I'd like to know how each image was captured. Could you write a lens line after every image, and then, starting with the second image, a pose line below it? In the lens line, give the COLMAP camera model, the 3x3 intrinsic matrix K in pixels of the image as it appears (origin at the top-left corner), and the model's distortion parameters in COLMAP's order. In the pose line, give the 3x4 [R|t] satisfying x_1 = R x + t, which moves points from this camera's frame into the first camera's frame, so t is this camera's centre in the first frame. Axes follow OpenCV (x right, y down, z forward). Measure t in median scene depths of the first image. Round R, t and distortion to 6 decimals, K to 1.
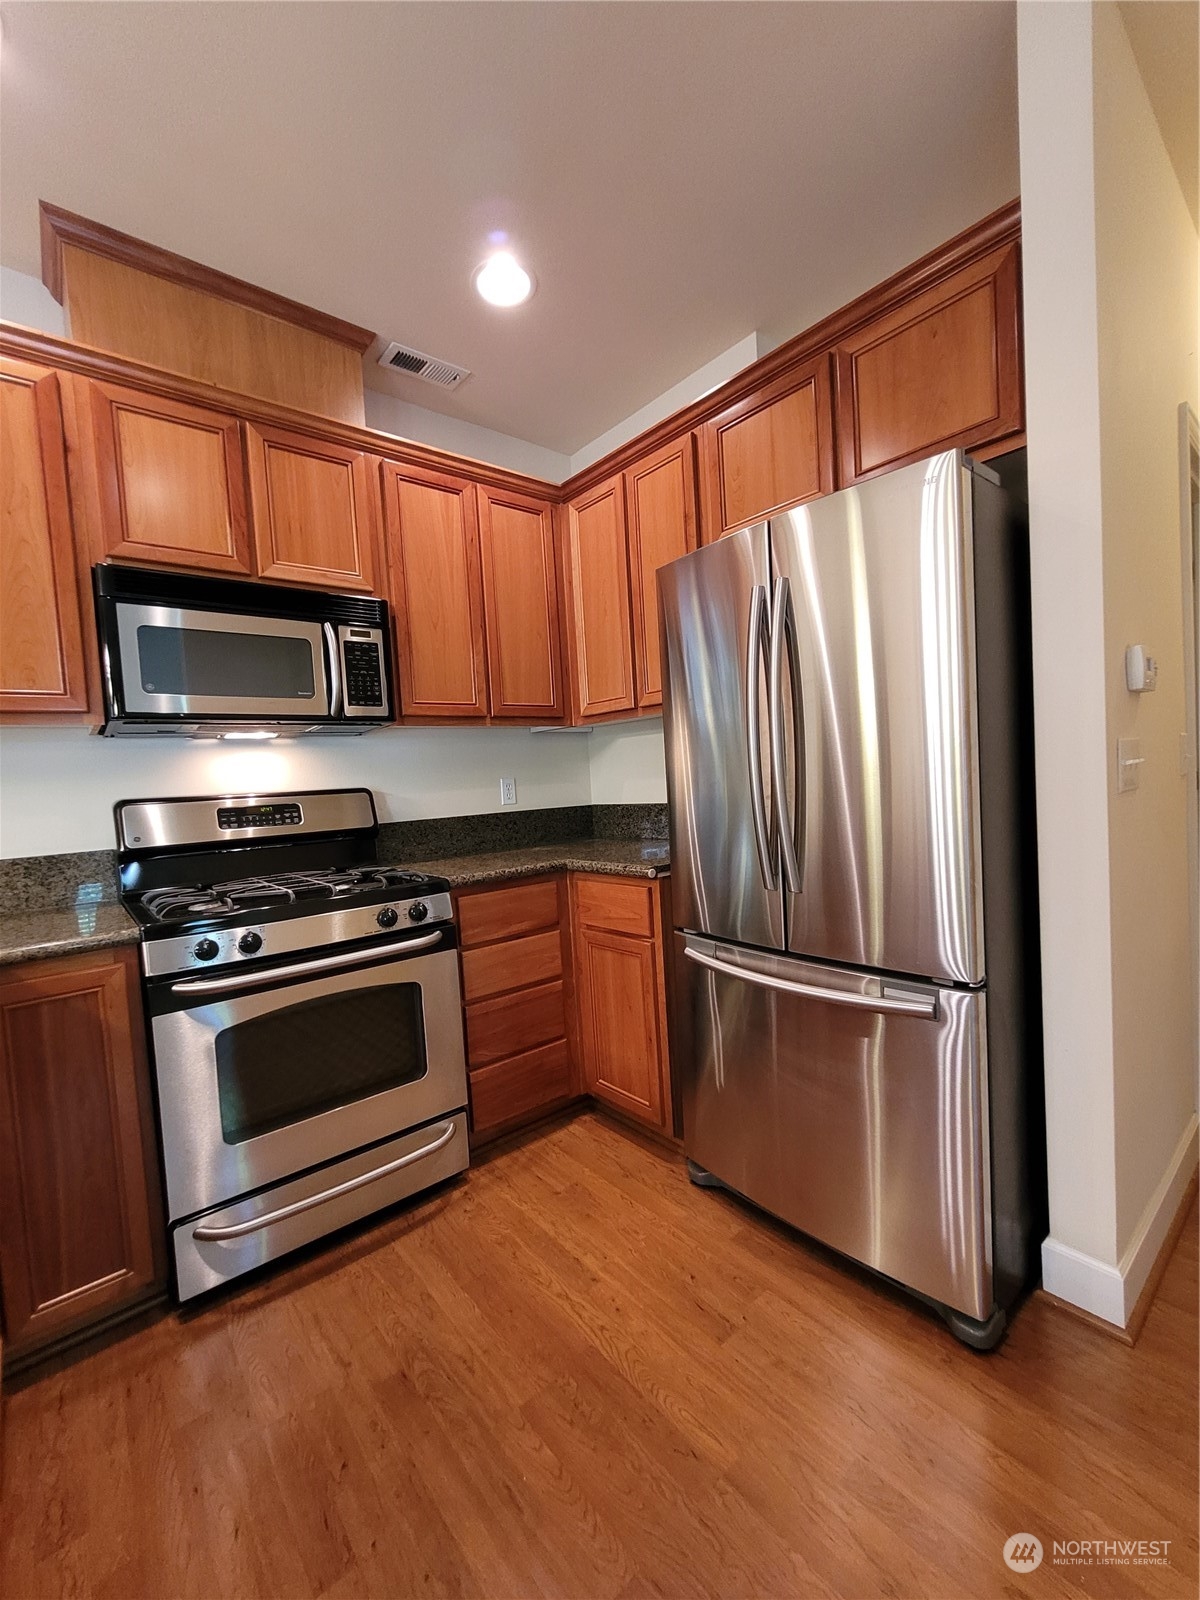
lens RADIAL K [[651.2, 0, 604.4], [0, 651.2, 809.4], [0, 0, 1]] dist [-0.001258, -0.000005]
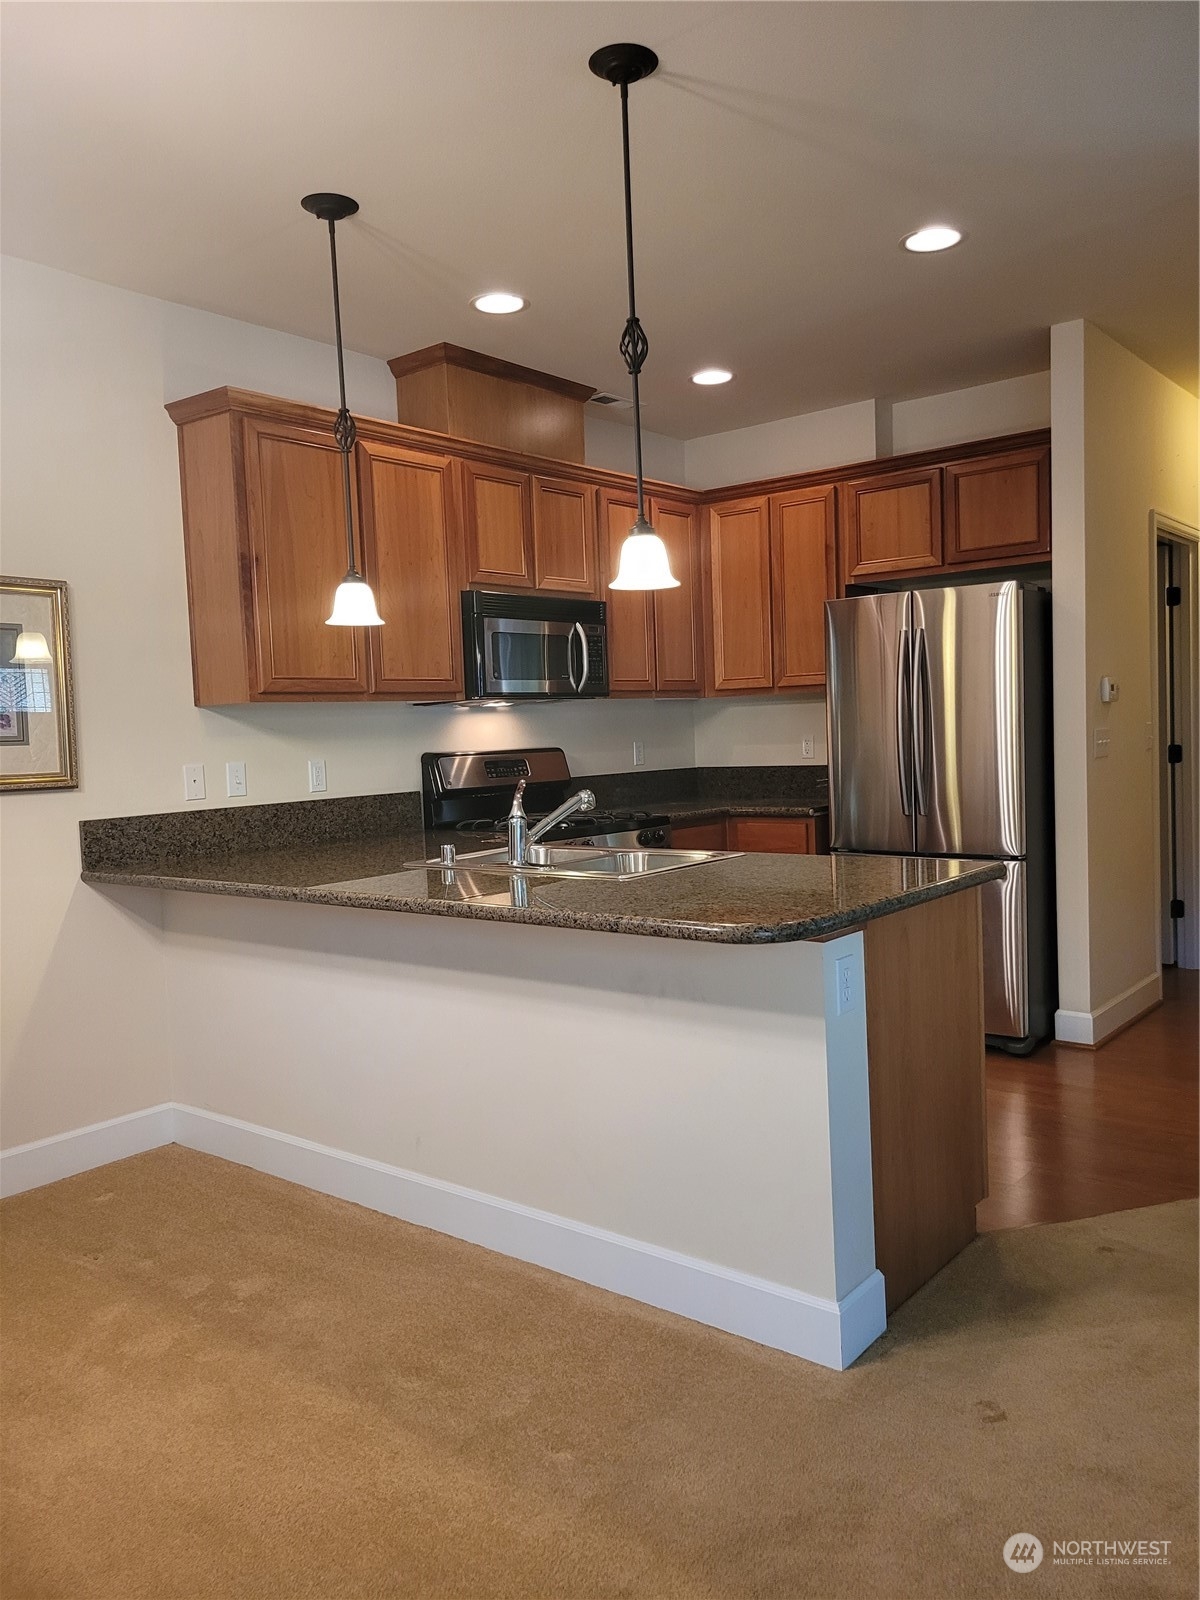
lens RADIAL K [[1173.2, 0, 646.1], [0, 1173.2, 800.6], [0, 0, 1]] dist [0.027068, -0.000025]
pose [[0.980421, 0.010152, 0.196652, -0.758729], [-0.011270, 0.999926, 0.004570, 0.063588], [-0.196591, -0.006697, 0.980463, -1.380893]]
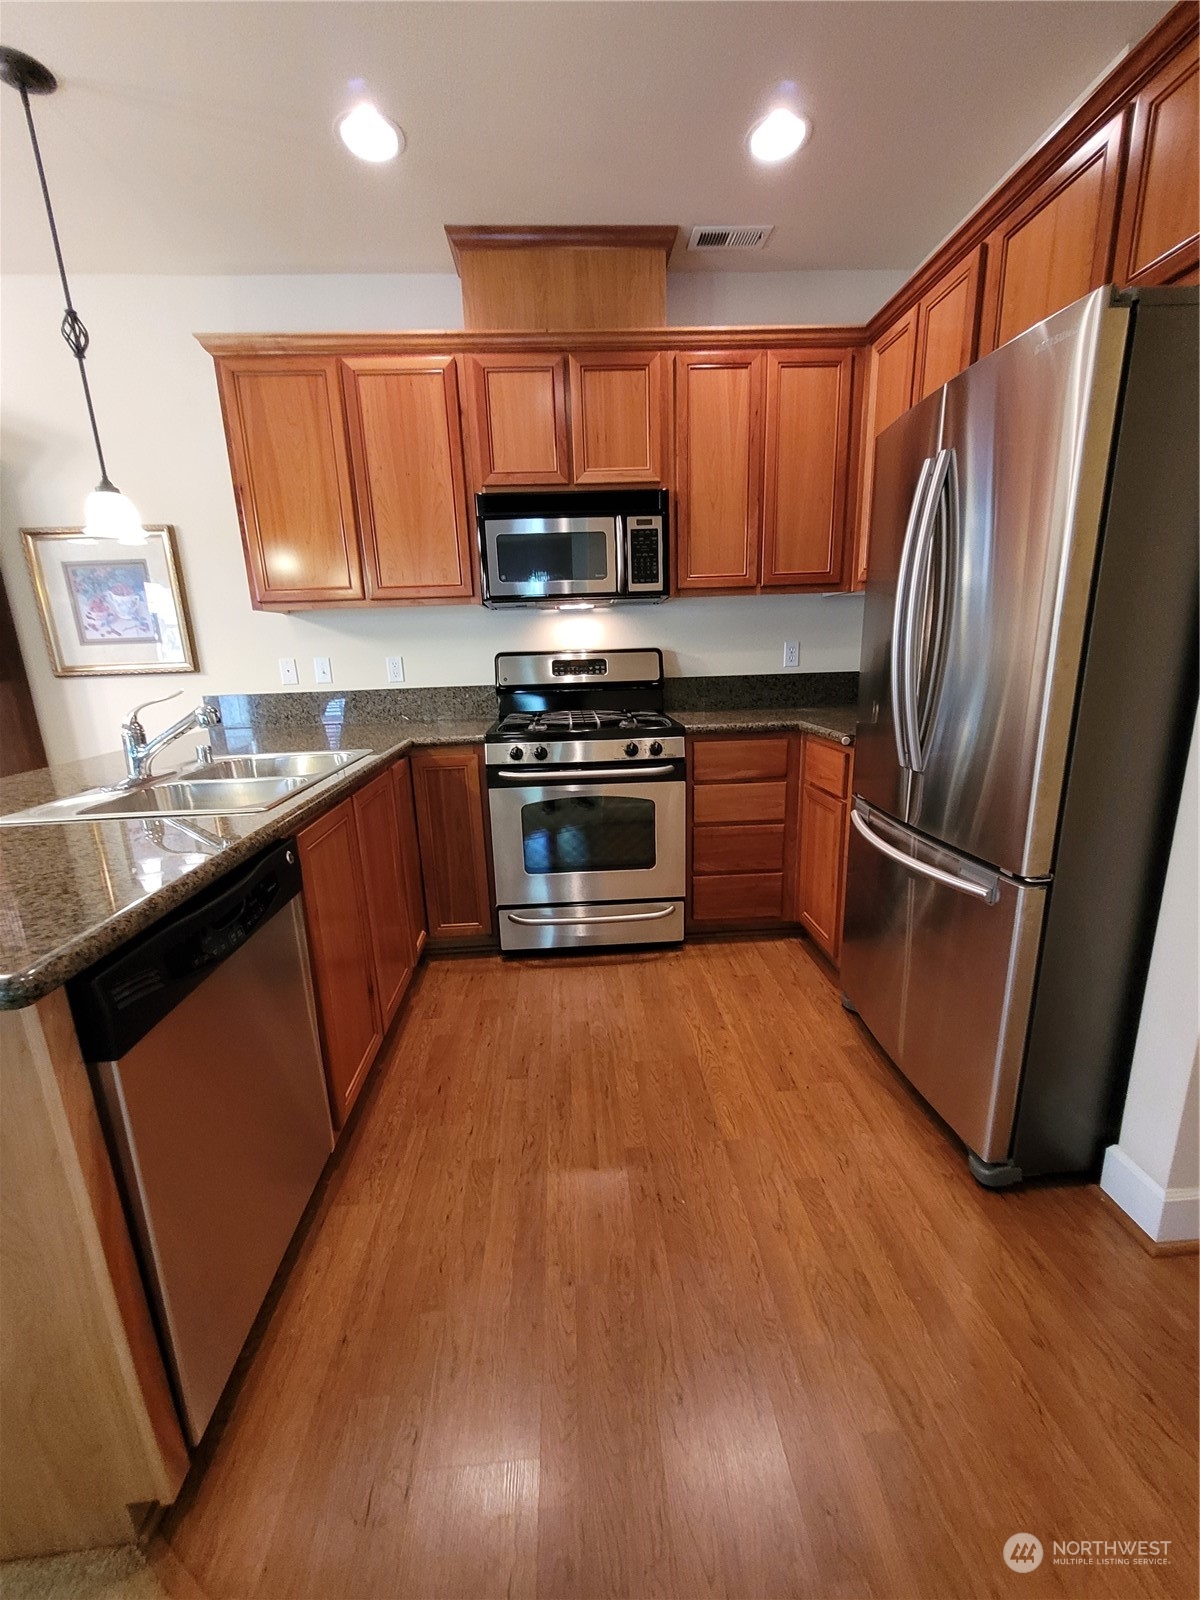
lens RADIAL K [[651.2, 0, 604.4], [0, 651.2, 809.4], [0, 0, 1]] dist [-0.001258, -0.000005]
pose [[0.804990, 0.177174, -0.566215, 0.377179], [-0.043462, 0.969415, 0.241550, -0.035971], [0.591694, -0.169836, 0.788070, -0.120057]]
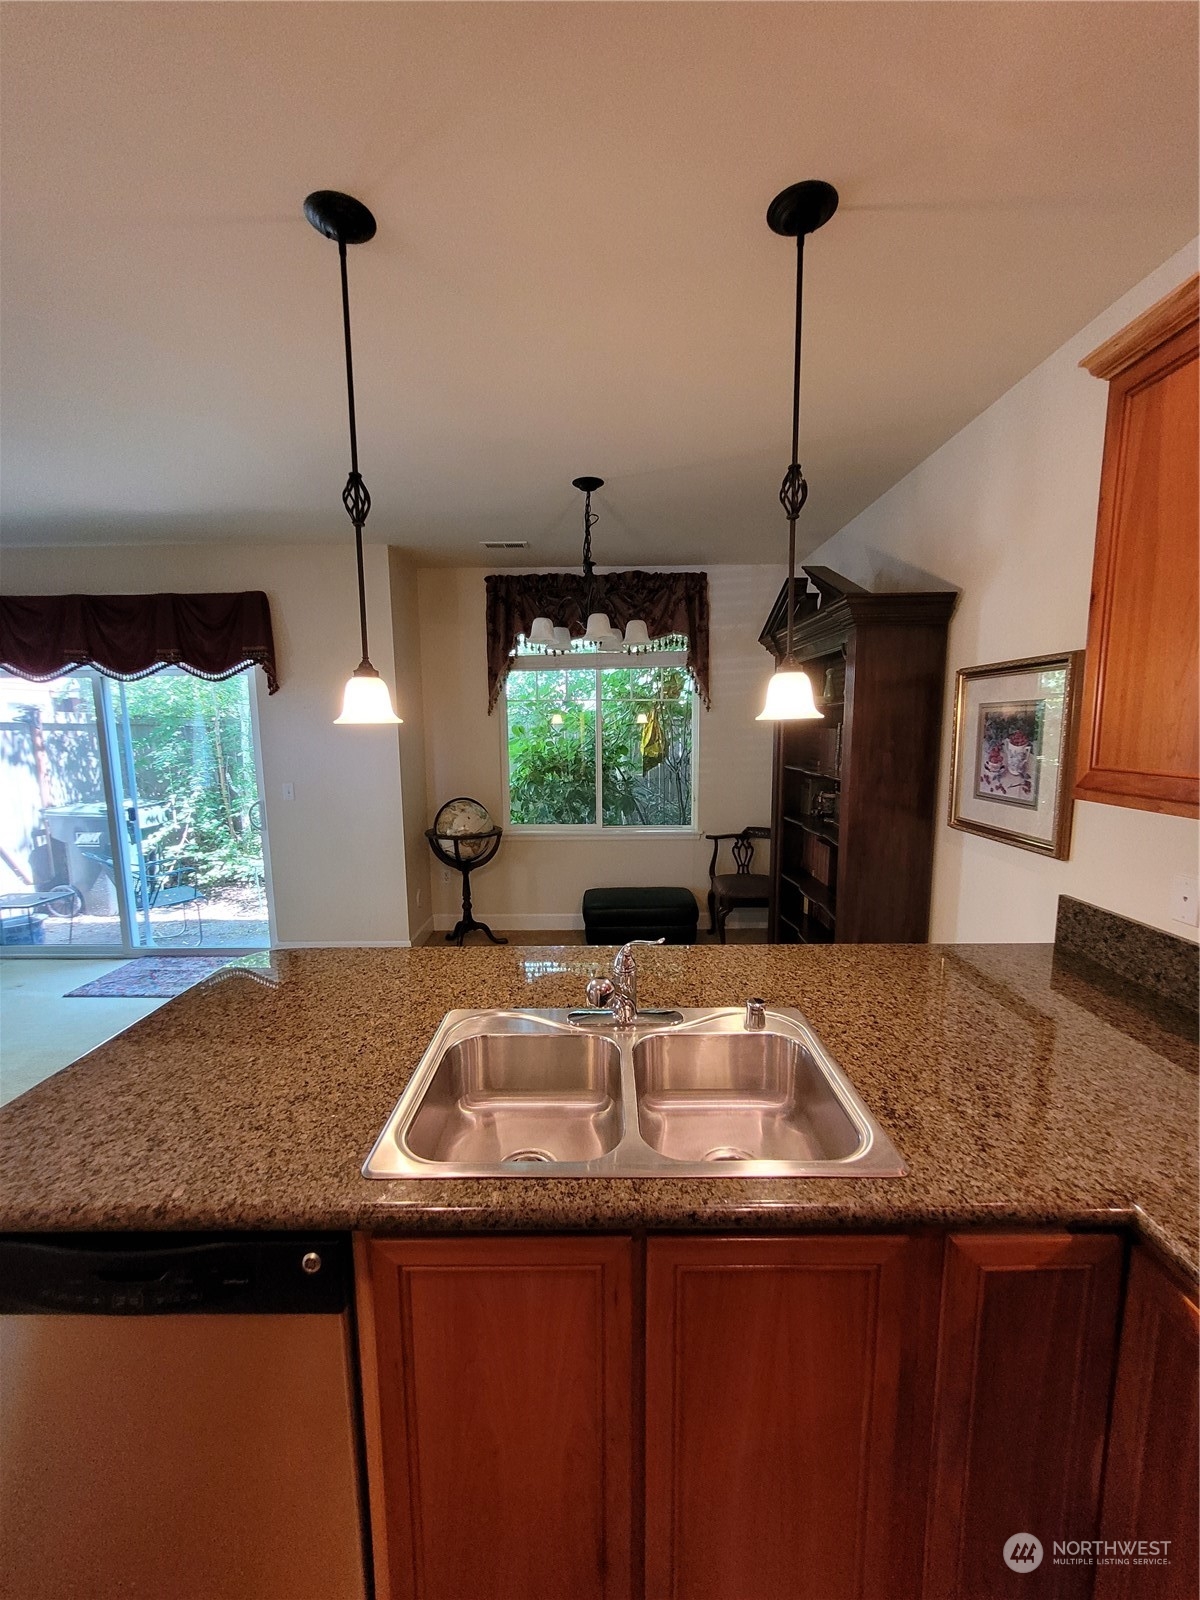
lens RADIAL K [[651.2, 0, 604.4], [0, 651.2, 809.4], [0, 0, 1]] dist [-0.001258, -0.000005]
pose [[-0.642206, 0.165370, -0.748481, -0.087302], [0.010673, 0.978286, 0.206985, -0.225993], [0.766458, 0.124938, -0.630026, 0.625811]]
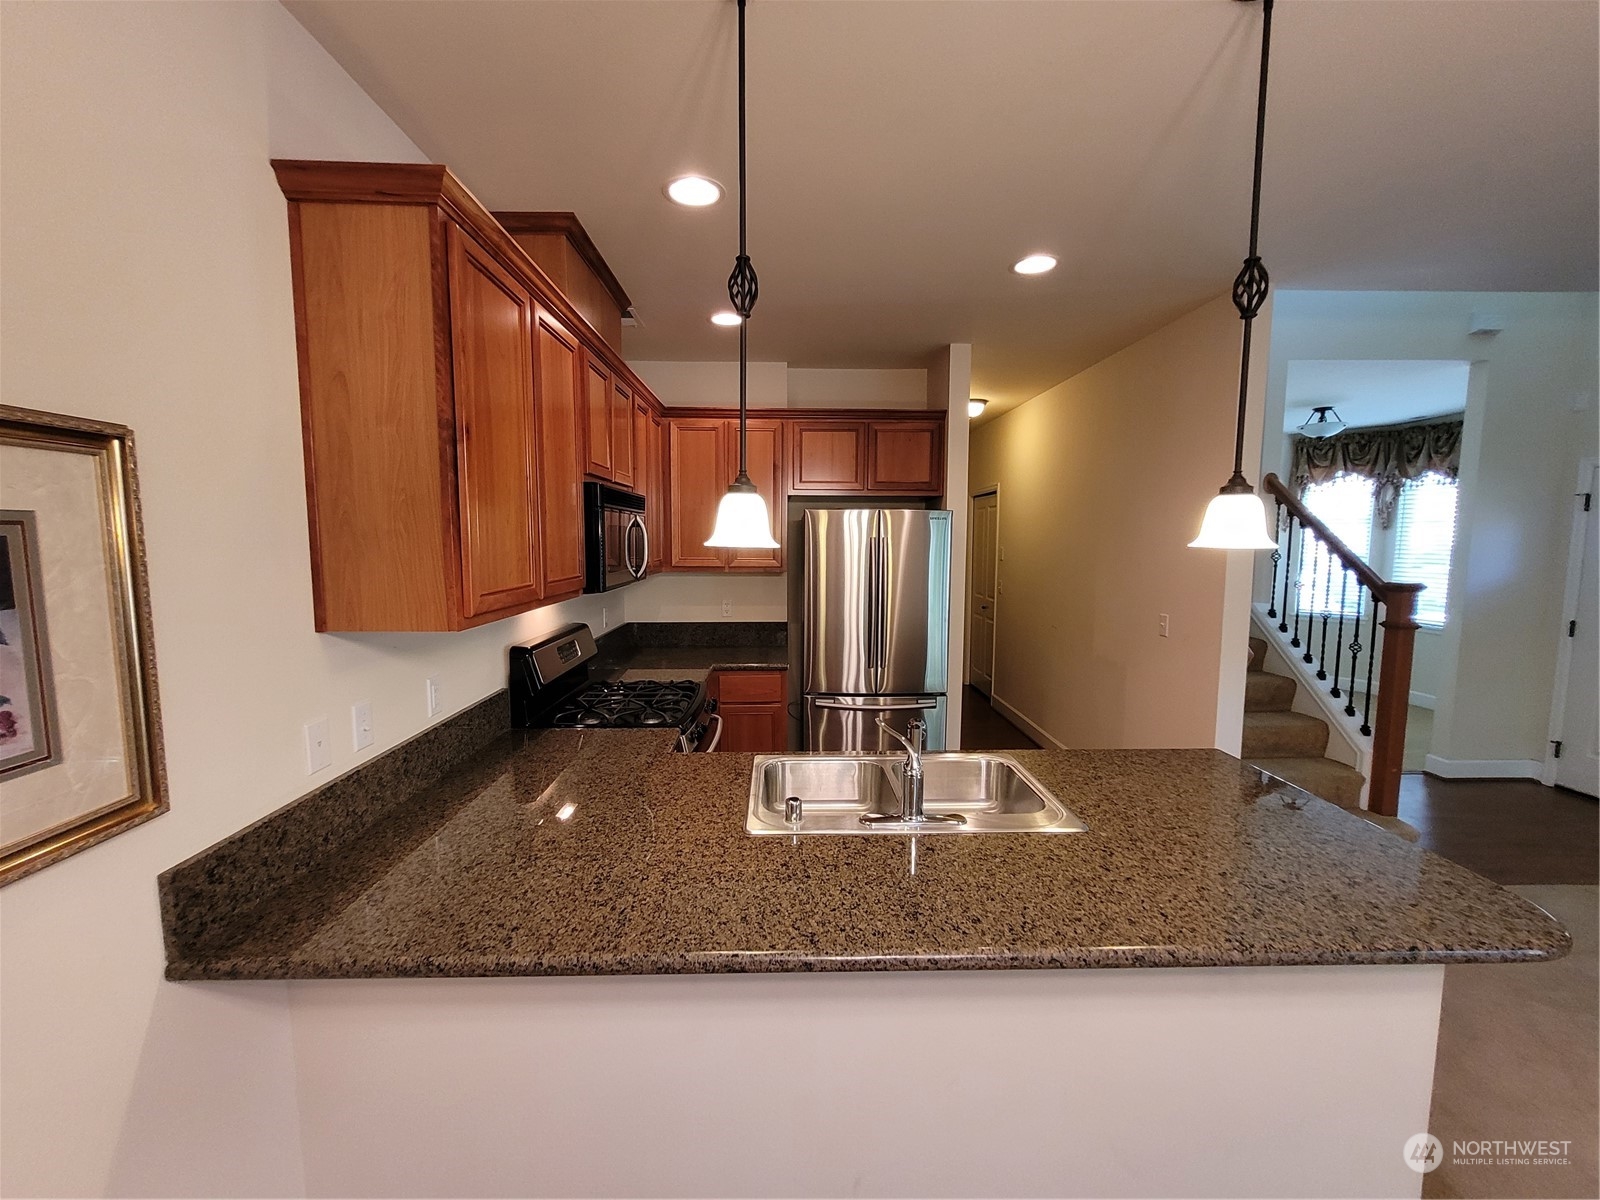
lens RADIAL K [[651.2, 0, 799.5], [0, 651.2, 602.5], [0, 0, 1]] dist [-0.001258, -0.000005]
pose [[0.624664, -0.018153, 0.780682, -1.337545], [0.000441, 0.999738, 0.022893, -0.124883], [-0.780893, -0.013956, 0.624508, -0.189107]]
